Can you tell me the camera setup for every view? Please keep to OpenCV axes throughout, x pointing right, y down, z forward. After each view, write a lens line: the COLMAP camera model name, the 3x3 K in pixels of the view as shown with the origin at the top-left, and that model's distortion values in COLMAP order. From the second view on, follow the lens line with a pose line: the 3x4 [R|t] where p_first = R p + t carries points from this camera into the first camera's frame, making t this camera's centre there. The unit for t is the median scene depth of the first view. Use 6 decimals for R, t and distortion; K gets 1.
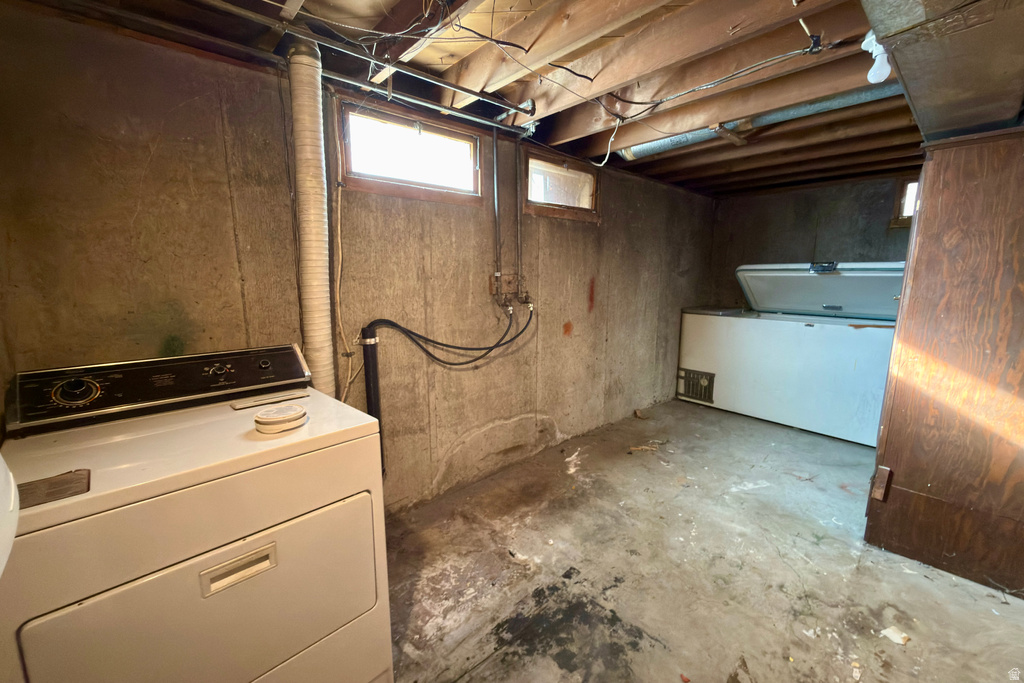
lens RADIAL K [[407.5, 0, 511.8], [0, 407.5, 337.5], [0, 0, 1]] dist [0.002162, -0.000232]
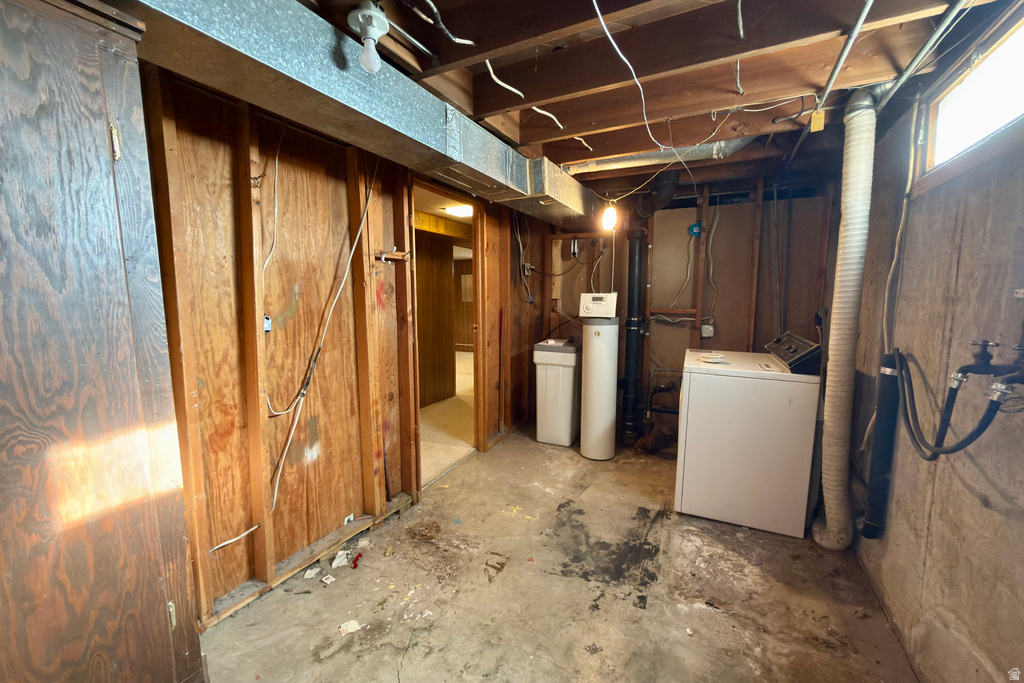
lens RADIAL K [[407.5, 0, 512.8], [0, 407.5, 338.8], [0, 0, 1]] dist [0.002162, -0.000232]
pose [[-0.936523, 0.038222, -0.348517, 0.819669], [-0.056378, 0.964687, 0.257295, -0.277069], [0.346044, 0.260611, -0.901297, 1.775319]]
